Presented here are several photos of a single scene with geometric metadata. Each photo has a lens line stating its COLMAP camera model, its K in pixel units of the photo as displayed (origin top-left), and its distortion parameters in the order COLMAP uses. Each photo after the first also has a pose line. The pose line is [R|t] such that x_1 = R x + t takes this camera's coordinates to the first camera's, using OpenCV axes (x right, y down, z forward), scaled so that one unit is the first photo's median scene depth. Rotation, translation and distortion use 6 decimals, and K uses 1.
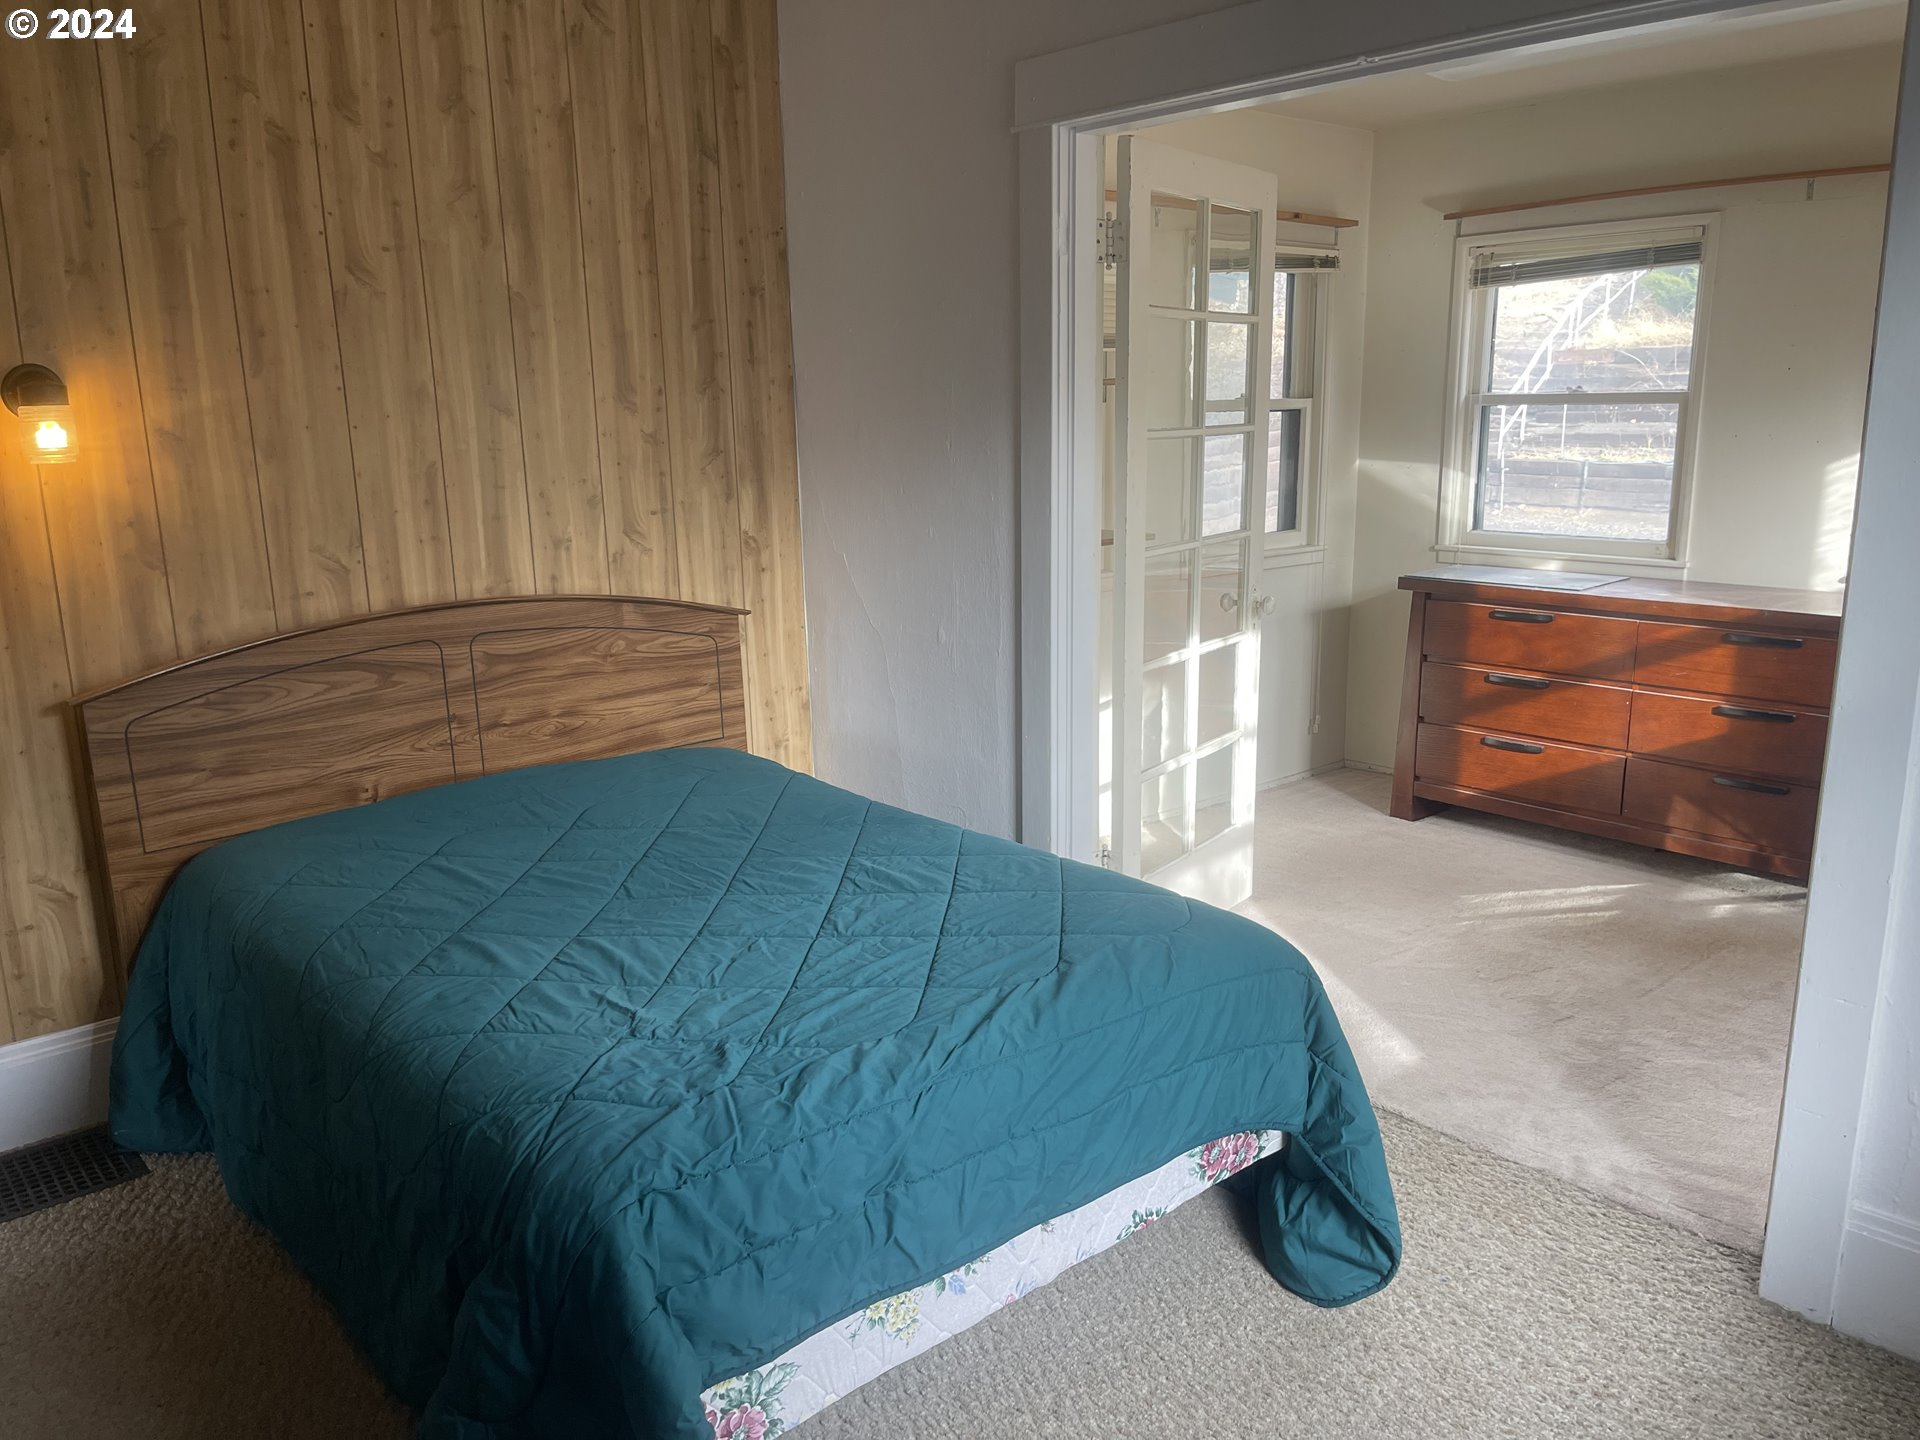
lens RADIAL K [[1455.4, 0, 960.0], [0, 1455.4, 720.0], [0, 0, 1]] dist [-0.001970, 0.001525]
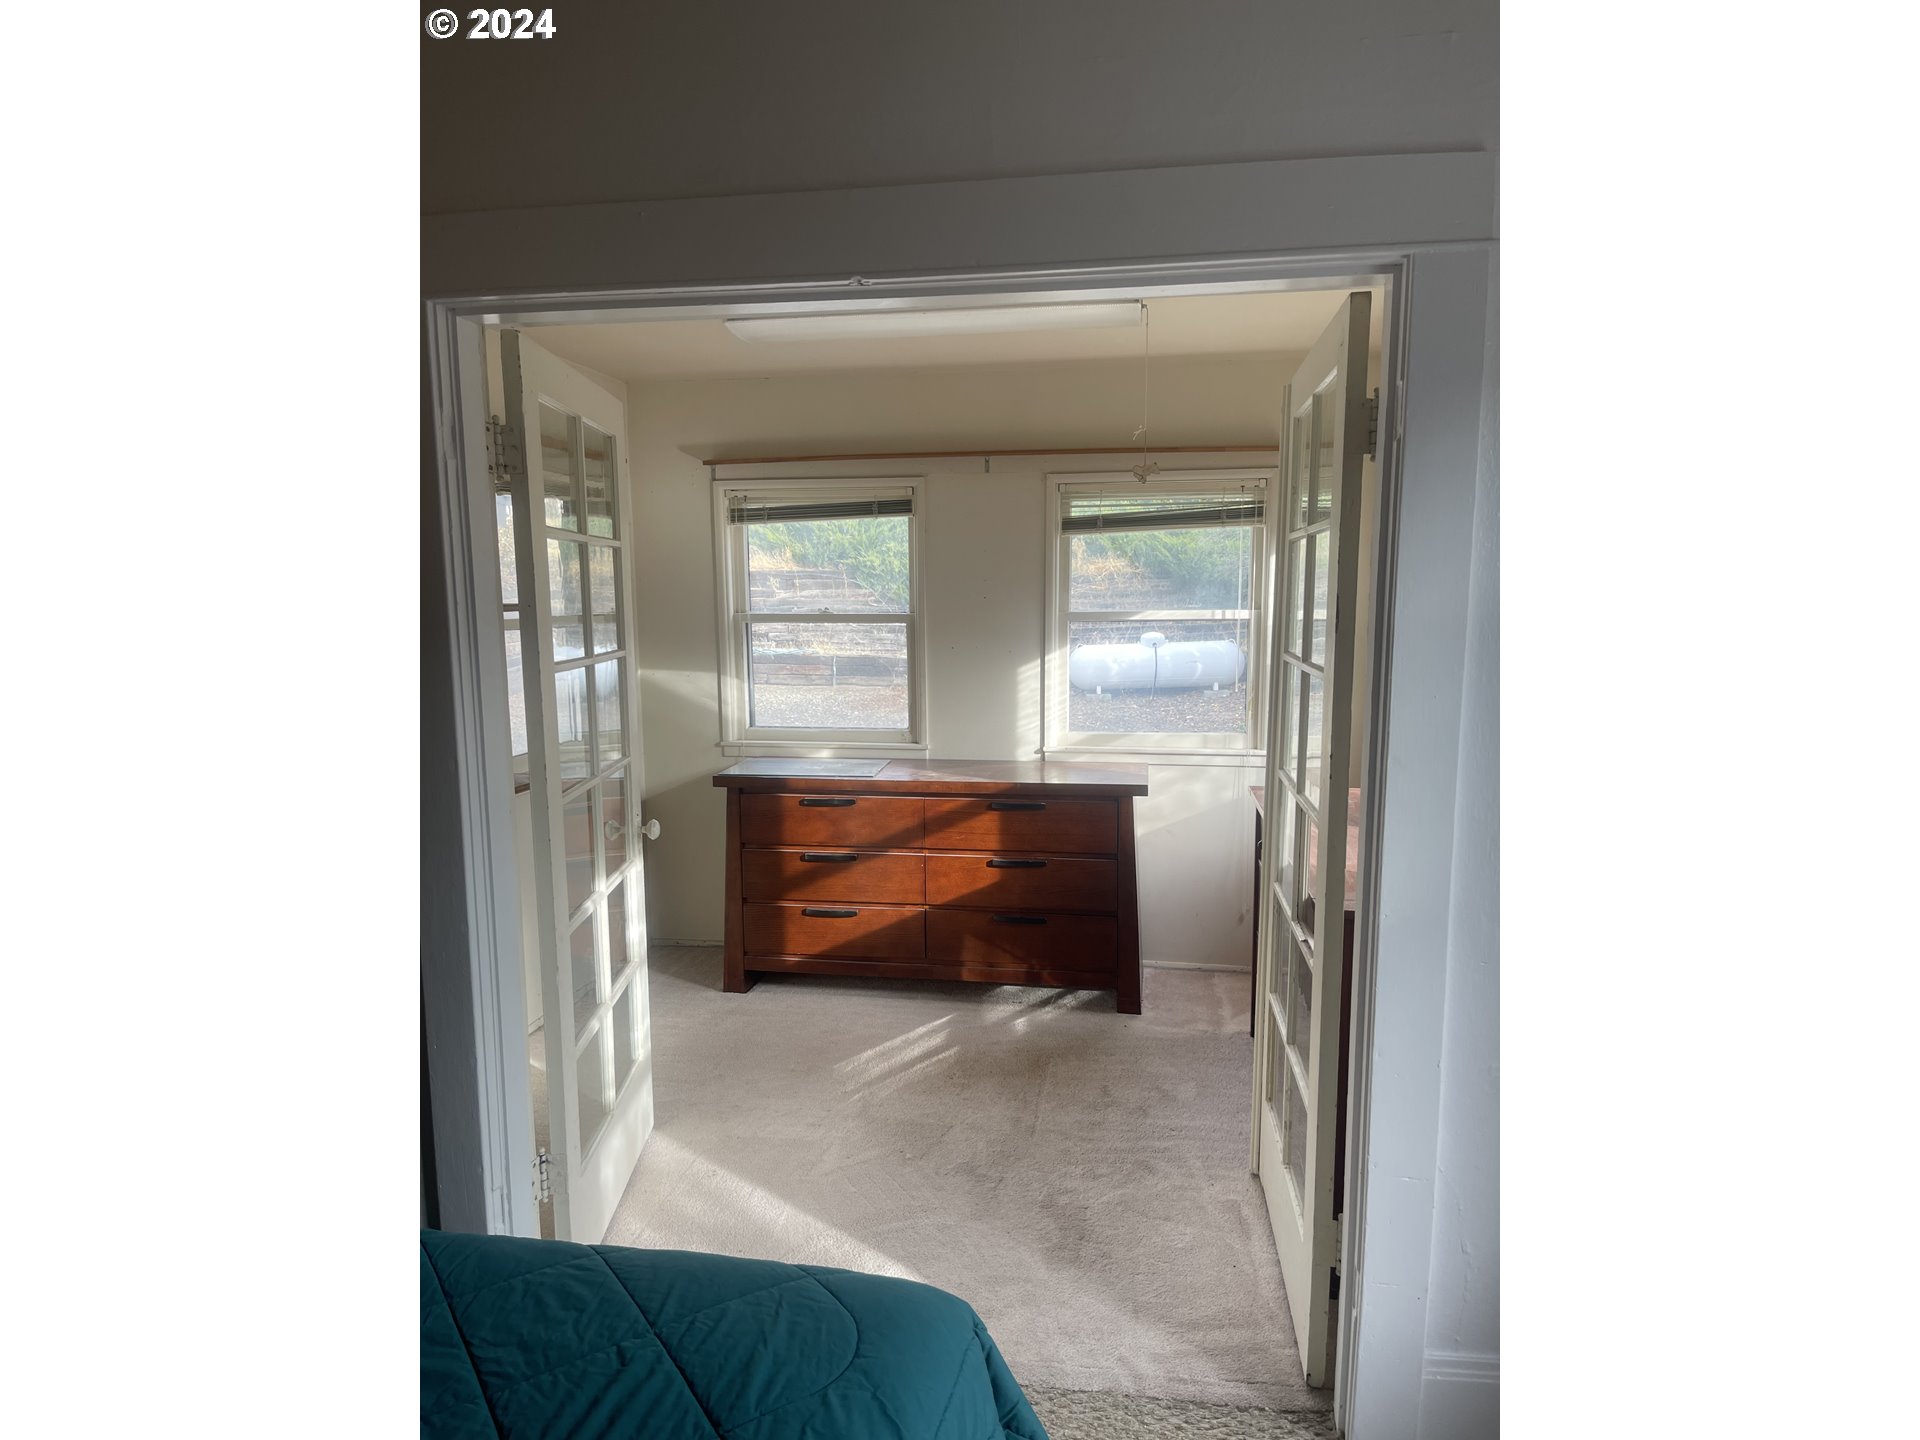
lens RADIAL K [[1082.2, 0, 960.0], [0, 1082.2, 720.0], [0, 0, 1]] dist [0.066863, -0.000781]
pose [[0.767949, -0.061661, 0.637536, -0.085004], [0.128674, 0.989915, -0.059254, -0.071271], [-0.627453, 0.127538, 0.768139, 0.253663]]
